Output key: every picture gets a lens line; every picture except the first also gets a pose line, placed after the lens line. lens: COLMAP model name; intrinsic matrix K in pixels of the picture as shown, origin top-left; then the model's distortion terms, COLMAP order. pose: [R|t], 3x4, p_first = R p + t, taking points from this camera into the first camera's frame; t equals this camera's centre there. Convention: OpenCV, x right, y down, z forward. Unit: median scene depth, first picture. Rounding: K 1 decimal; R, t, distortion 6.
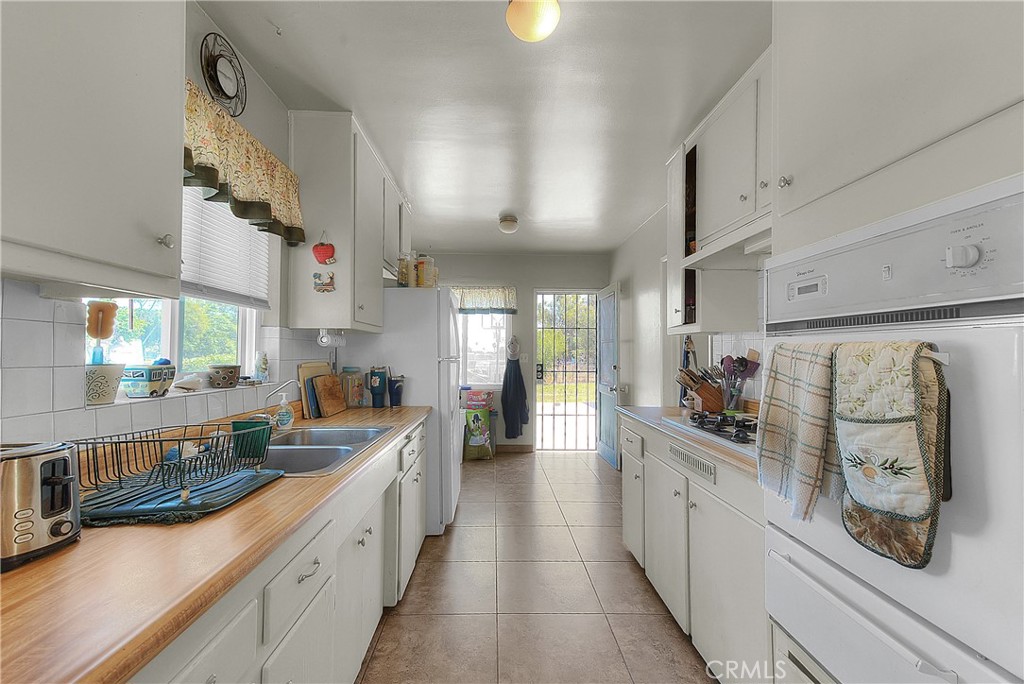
lens RADIAL K [[415.4, 0, 512.0], [0, 415.4, 342.0], [0, 0, 1]] dist [0.015771, -0.000437]
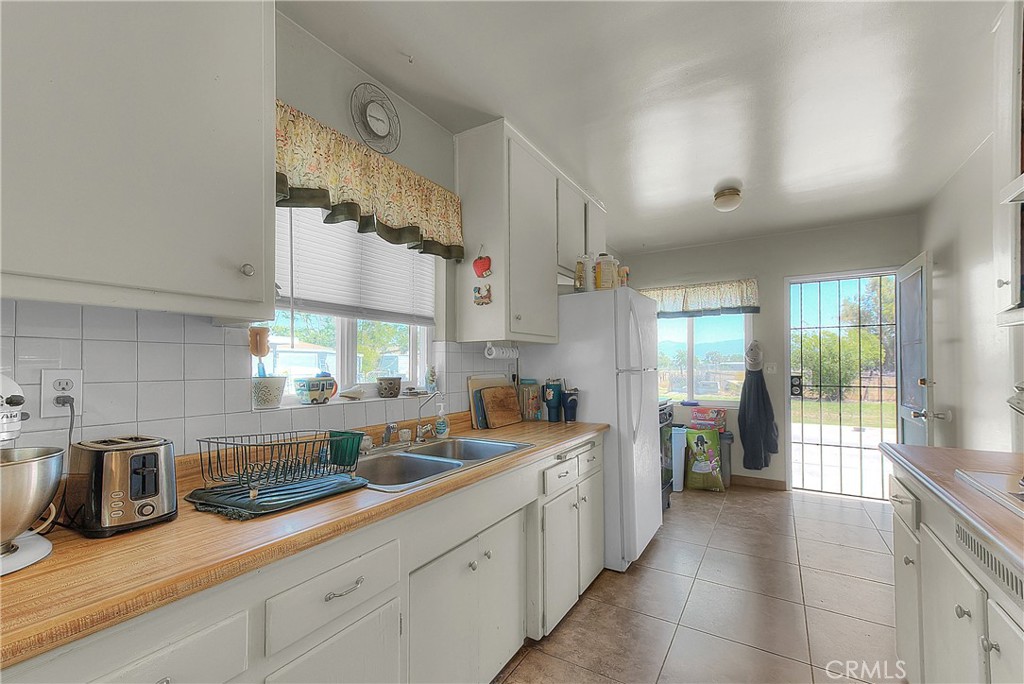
lens RADIAL K [[429.4, 0, 522.8], [0, 429.4, 357.6], [0, 0, 1]] dist [0.019623, 0.000000]
pose [[0.843063, -0.020869, -0.537410, 0.183357], [0.027637, 0.999608, 0.004539, 0.005384], [0.537104, -0.018679, 0.843309, 0.166820]]
